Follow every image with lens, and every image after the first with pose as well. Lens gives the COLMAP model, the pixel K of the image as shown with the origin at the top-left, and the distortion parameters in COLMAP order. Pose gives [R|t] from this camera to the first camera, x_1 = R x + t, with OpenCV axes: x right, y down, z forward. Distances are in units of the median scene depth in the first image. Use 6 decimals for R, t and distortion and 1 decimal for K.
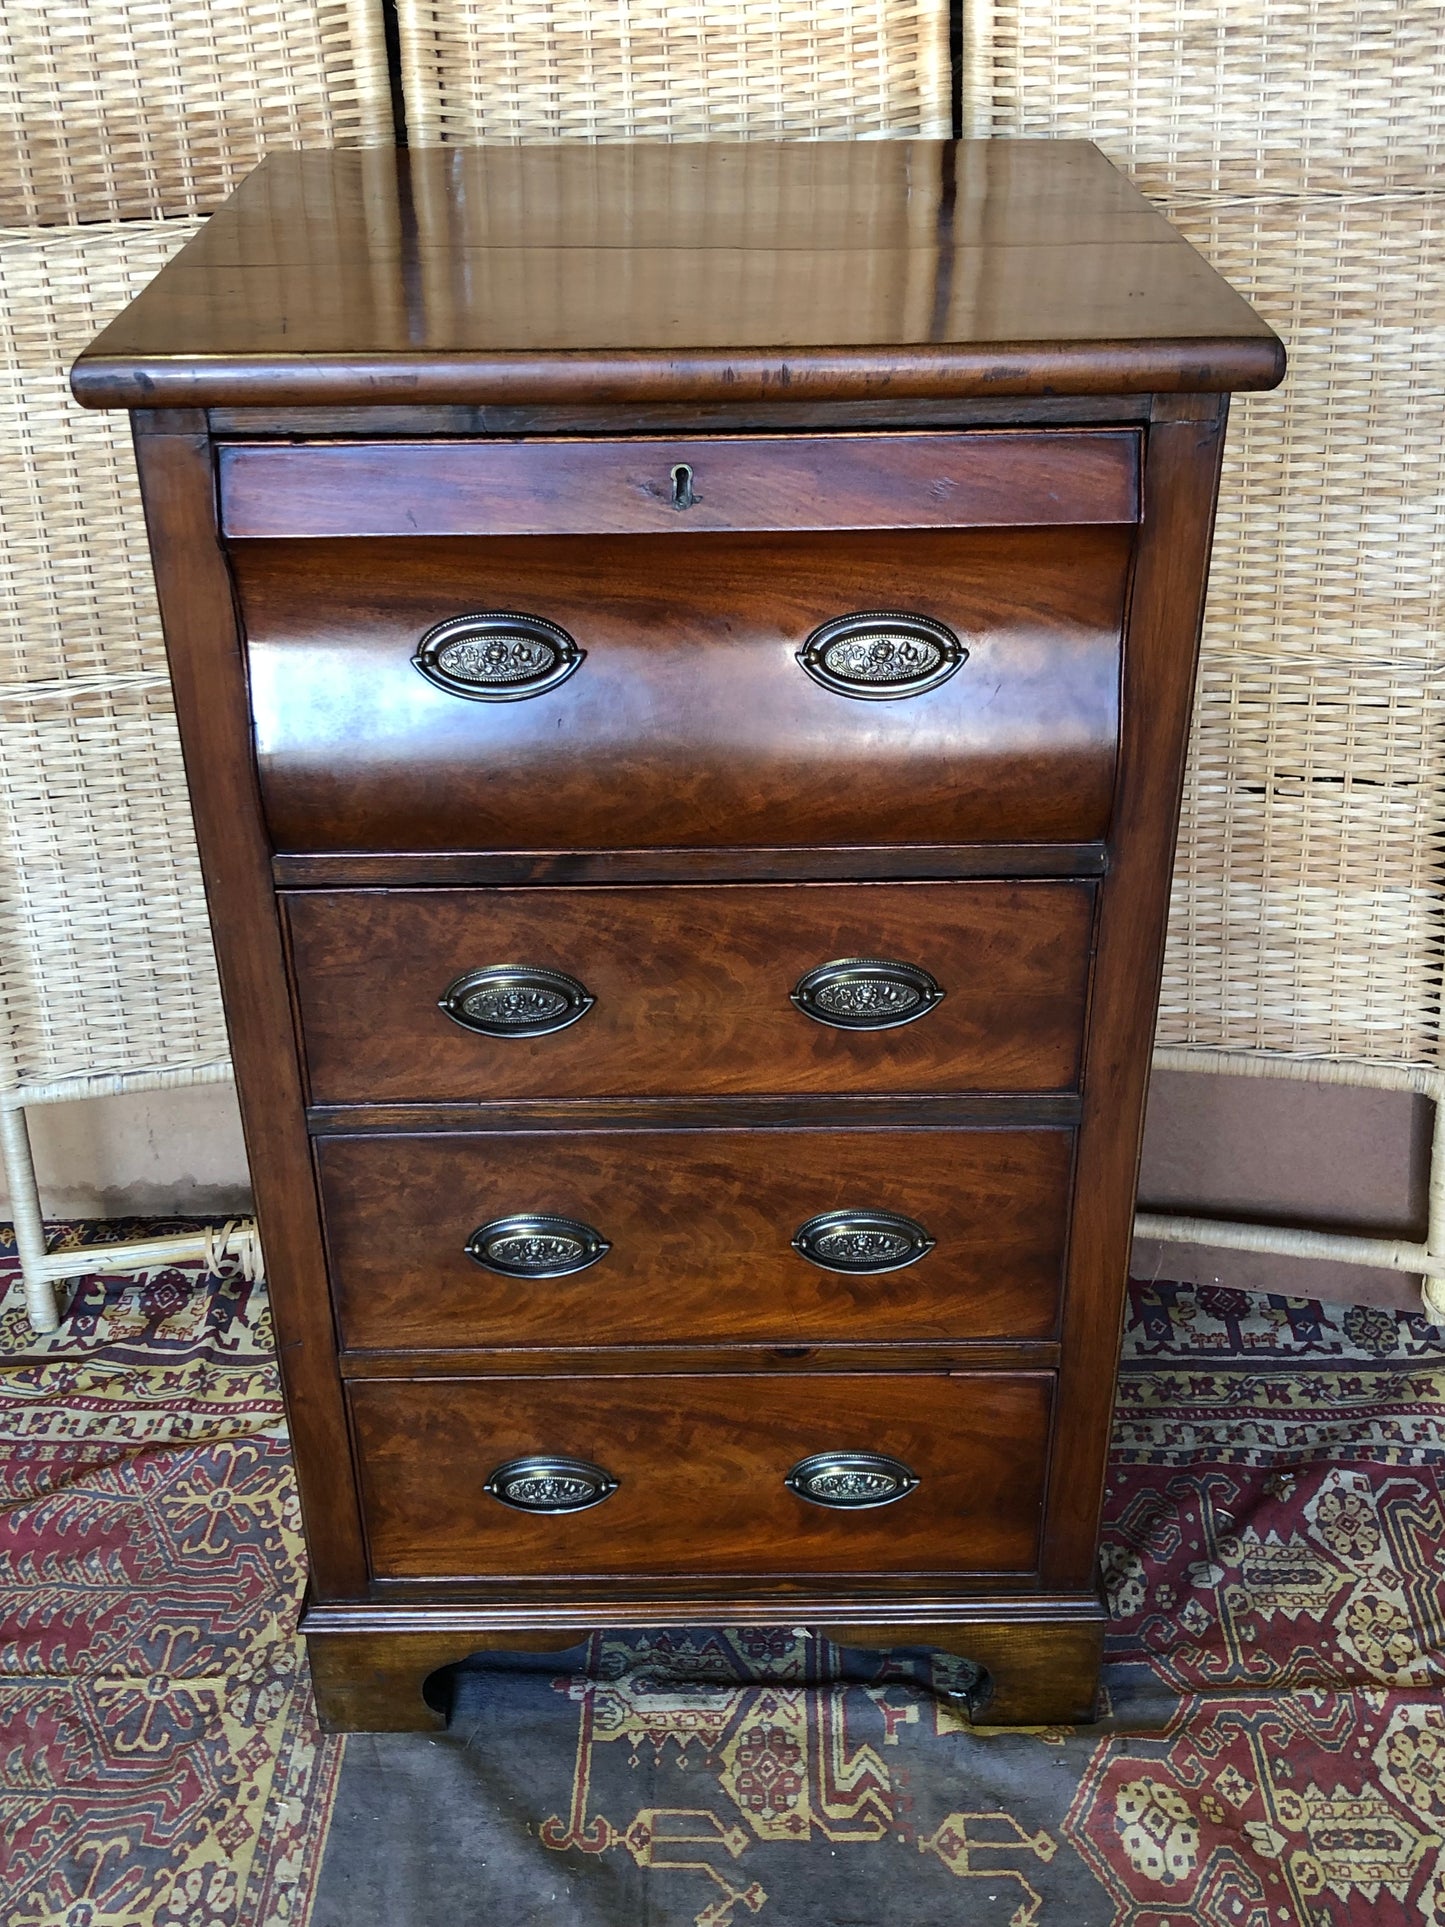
lens RADIAL K [[2081.0, 0, 737.5], [0, 2081.0, 956.2], [0, 0, 1]] dist [0.118600, -0.309029]
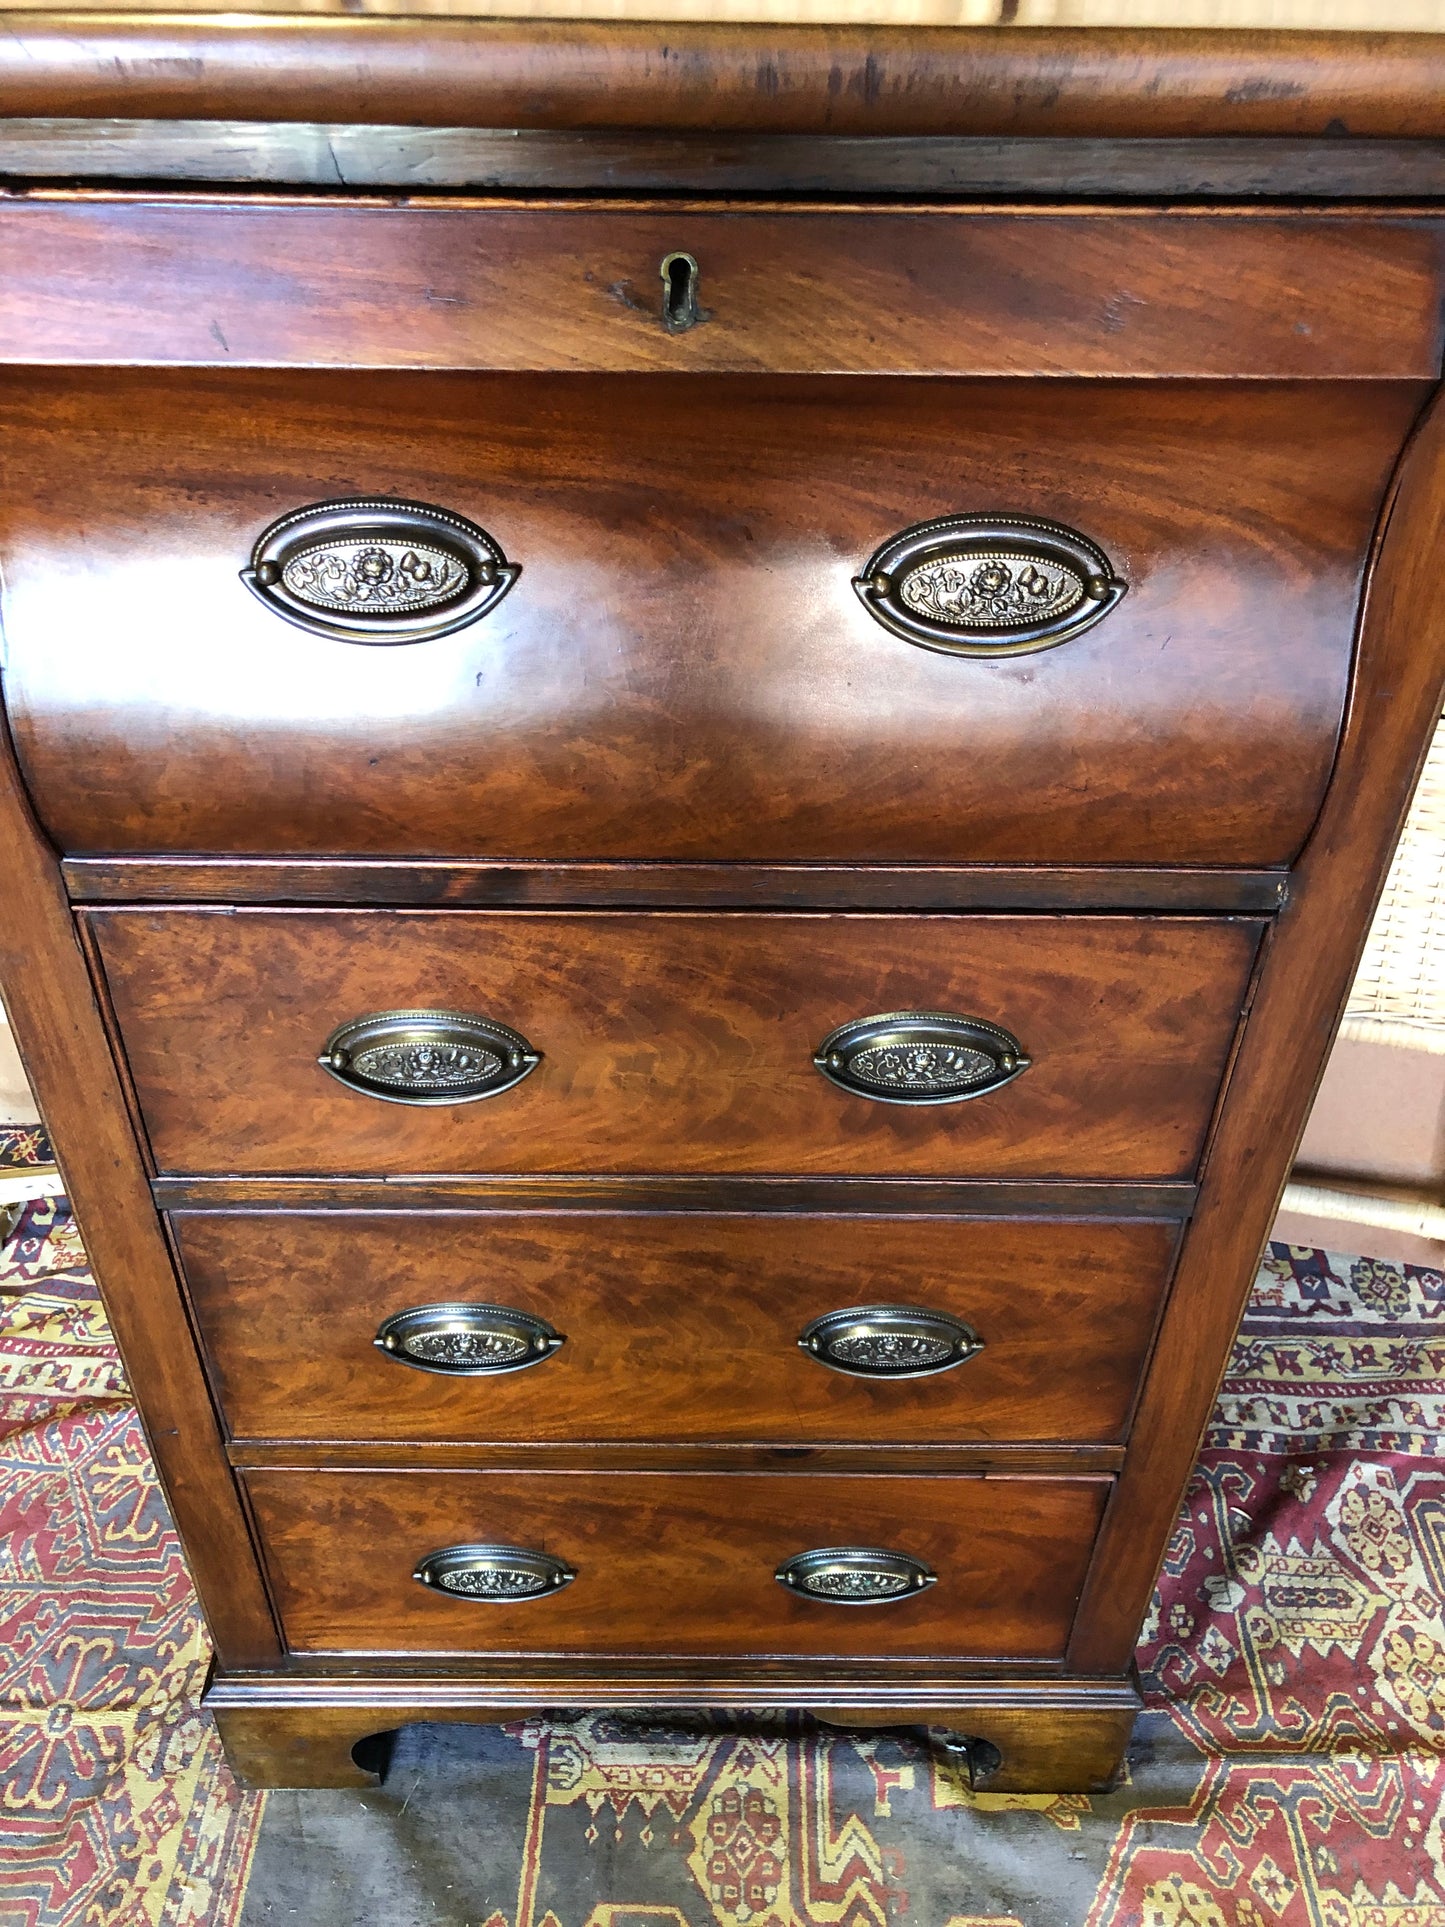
lens RADIAL K [[1596.1, 0, 728.3], [0, 1596.1, 949.6], [0, 0, 1]] dist [0.014452, 0.018384]
pose [[0.999622, 0.024229, 0.012963, -0.009500], [-0.025593, 0.992654, 0.118252, -0.064487], [-0.010002, -0.118539, 0.992899, 0.362882]]
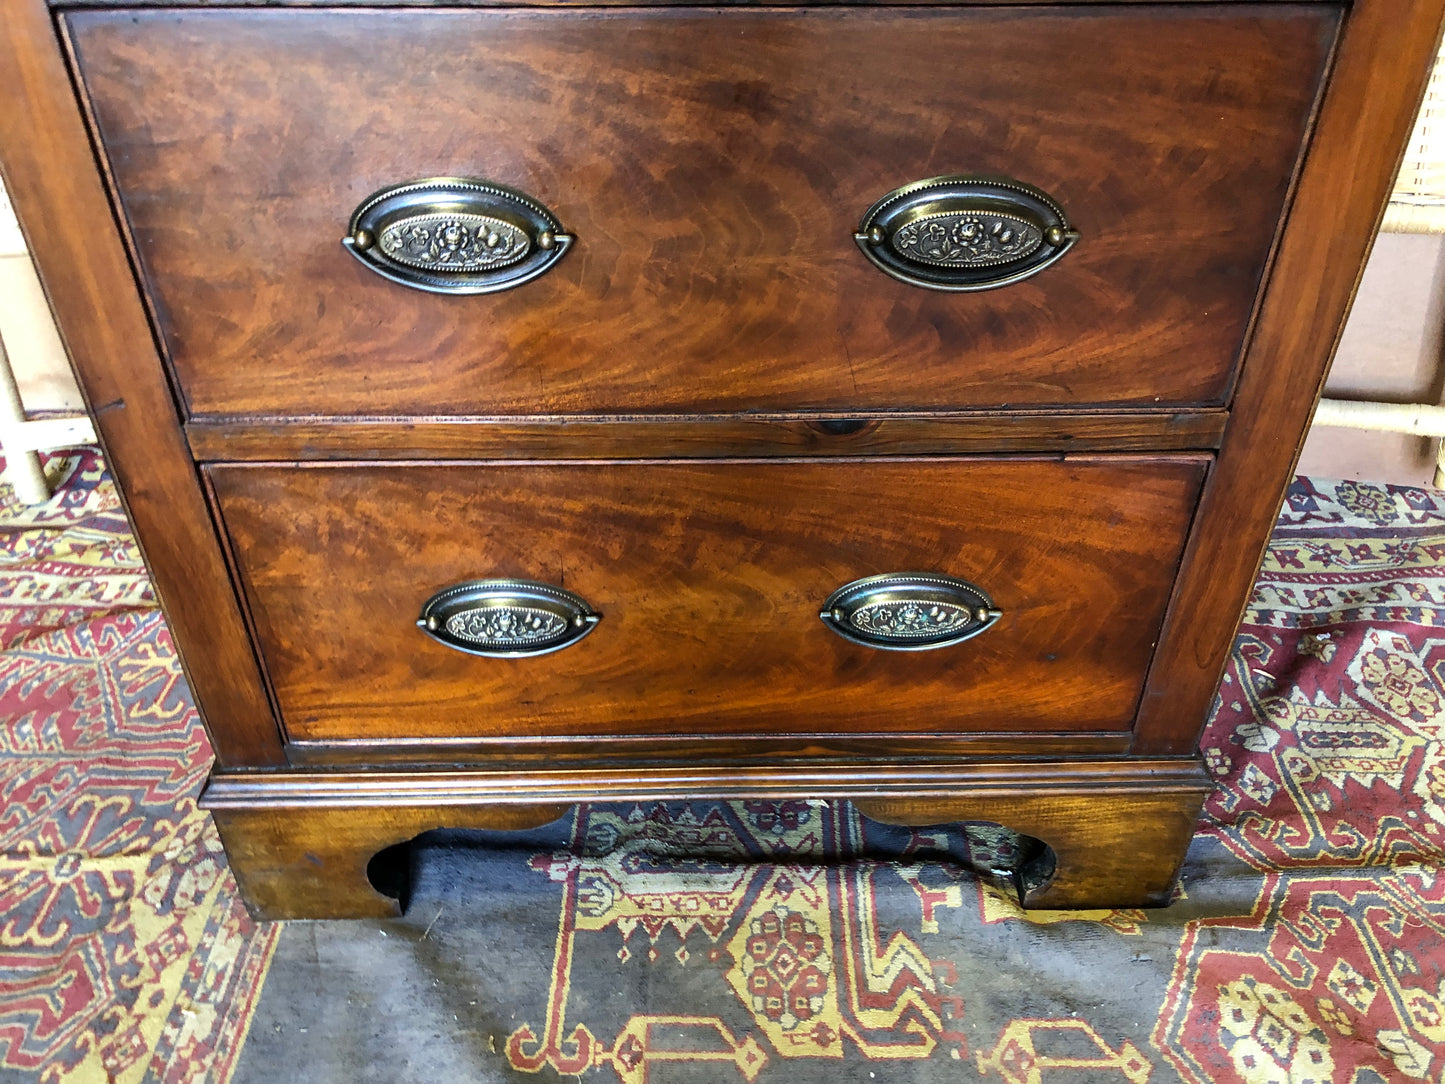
lens RADIAL K [[1196.9, 0, 720.3], [0, 1196.9, 530.3], [0, 0, 1]] dist [0.014452, 0.018384]
pose [[0.999892, 0.000477, 0.014682, -0.017766], [-0.002040, 0.994299, 0.106612, 0.159428], [-0.014547, -0.106631, 0.994192, 0.527297]]
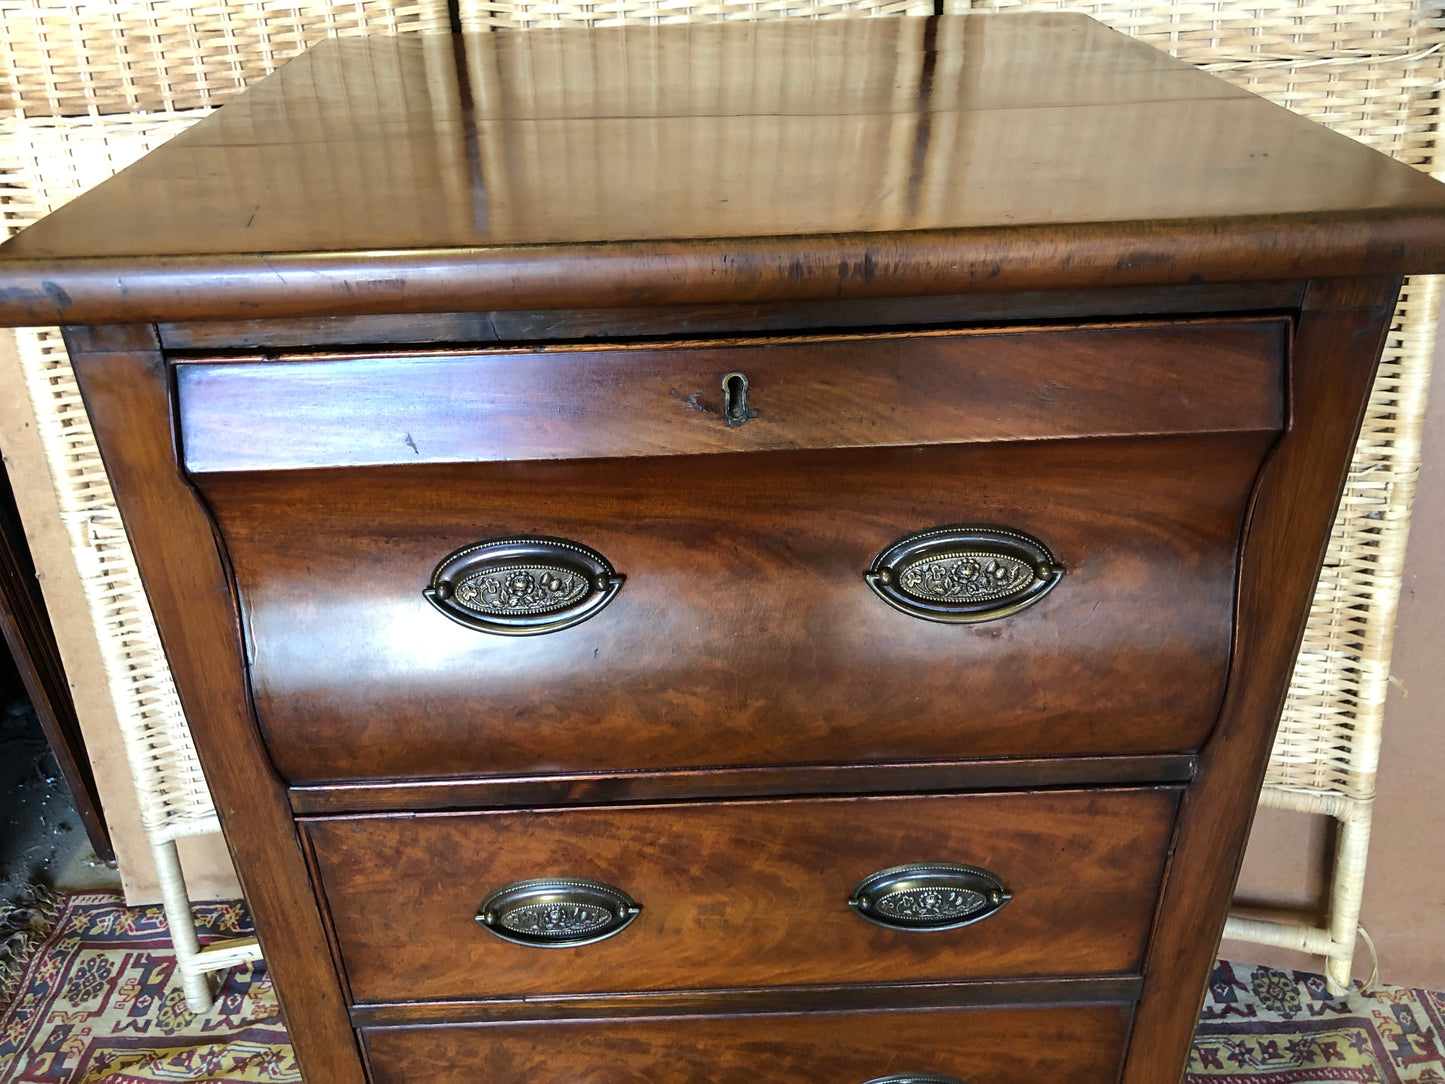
lens RADIAL K [[1201.9, 0, 716.0], [0, 1201.9, 543.2], [0, 0, 1]] dist [0.017196, 0.006438]
pose [[0.999784, -0.020702, -0.001545, -0.023761], [0.020712, 0.999766, 0.006271, -0.116032], [0.001415, -0.006302, 0.999979, 0.356896]]
